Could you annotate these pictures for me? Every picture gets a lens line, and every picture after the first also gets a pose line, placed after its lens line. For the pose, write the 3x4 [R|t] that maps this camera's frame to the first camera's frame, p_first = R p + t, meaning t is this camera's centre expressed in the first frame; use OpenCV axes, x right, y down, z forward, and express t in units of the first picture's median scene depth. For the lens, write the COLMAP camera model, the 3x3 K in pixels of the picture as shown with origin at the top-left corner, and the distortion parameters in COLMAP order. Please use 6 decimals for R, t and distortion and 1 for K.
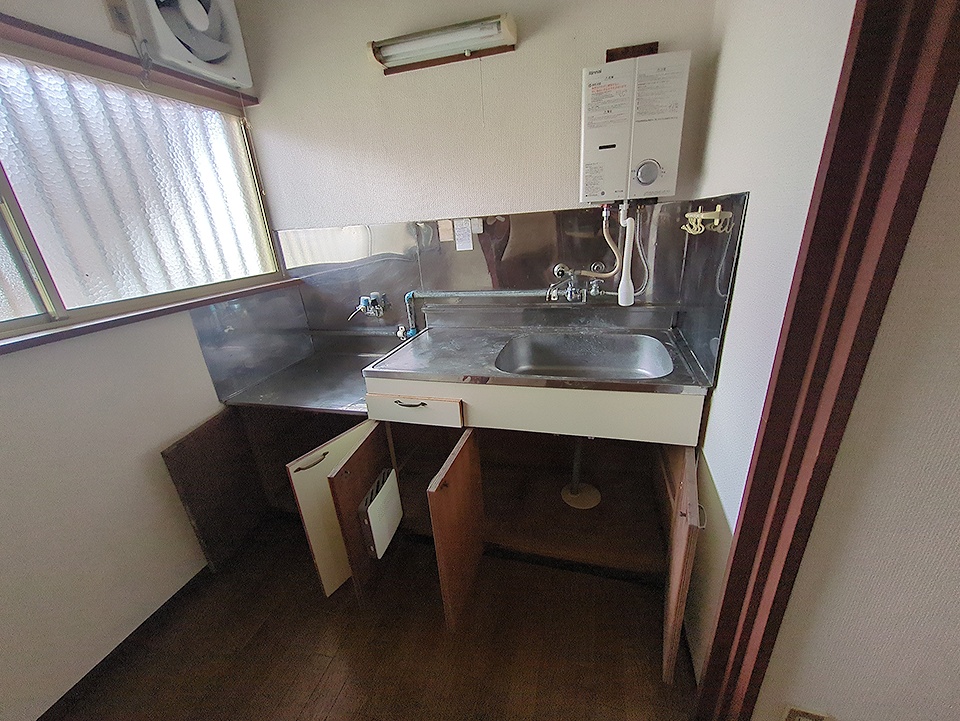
lens RADIAL K [[377.1, 0, 483.3], [0, 377.1, 361.2], [0, 0, 1]] dist [0.000428, 0.000139]
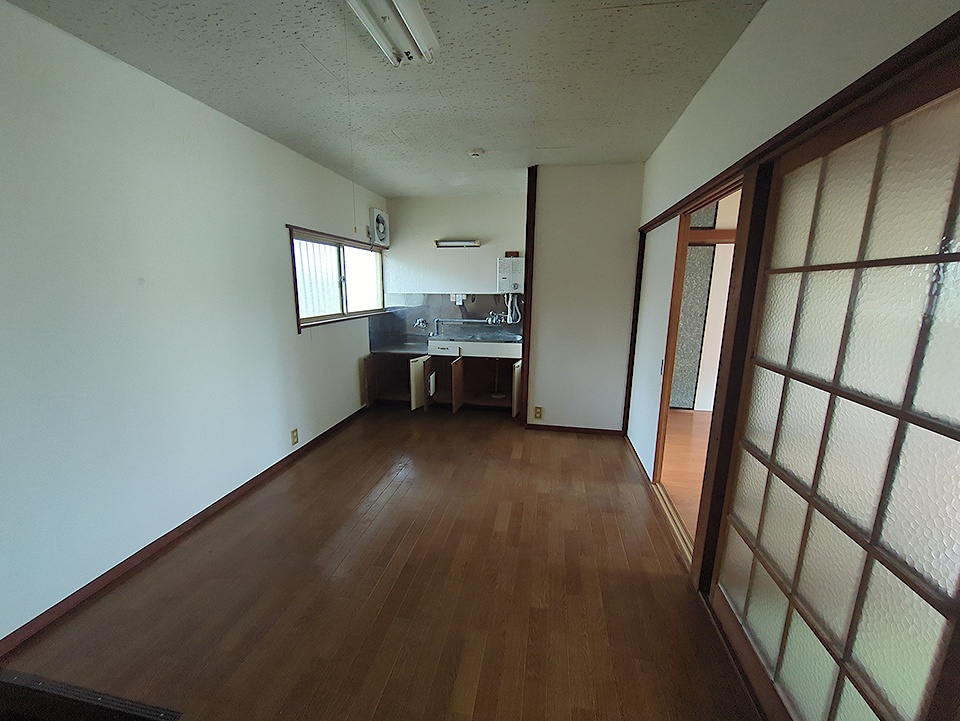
lens RADIAL K [[377.1, 0, 483.3], [0, 377.1, 361.2], [0, 0, 1]] dist [0.000428, 0.000139]
pose [[0.992332, 0.050887, 0.112642, -0.184309], [-0.031416, 0.985232, -0.168319, 0.657783], [-0.119544, 0.163490, 0.979275, -1.908700]]
